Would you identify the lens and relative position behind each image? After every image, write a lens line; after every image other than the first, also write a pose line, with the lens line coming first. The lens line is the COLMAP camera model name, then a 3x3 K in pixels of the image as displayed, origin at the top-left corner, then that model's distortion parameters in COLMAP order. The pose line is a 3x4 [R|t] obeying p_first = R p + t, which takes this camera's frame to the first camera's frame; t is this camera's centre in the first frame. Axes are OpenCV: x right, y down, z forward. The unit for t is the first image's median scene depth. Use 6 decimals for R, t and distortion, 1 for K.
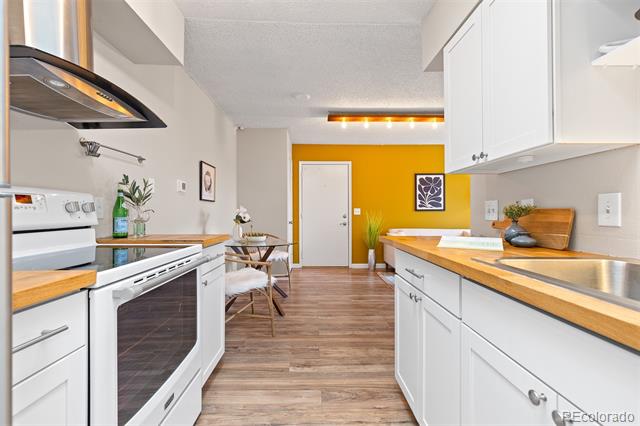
lens RADIAL K [[287.2, 0, 316.2], [0, 287.2, 214.0], [0, 0, 1]] dist [0.011346, -0.001746]
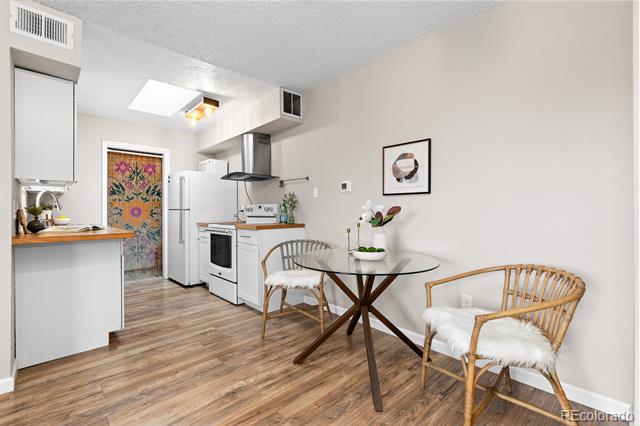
lens RADIAL K [[287.2, 0, 317.2], [0, 287.2, 212.4], [0, 0, 1]] dist [0.011346, -0.001746]
pose [[-0.737877, 0.006031, -0.674909, 0.163084], [0.000775, 0.999967, 0.008088, -0.003457], [0.674935, 0.005445, -0.737857, 0.827870]]
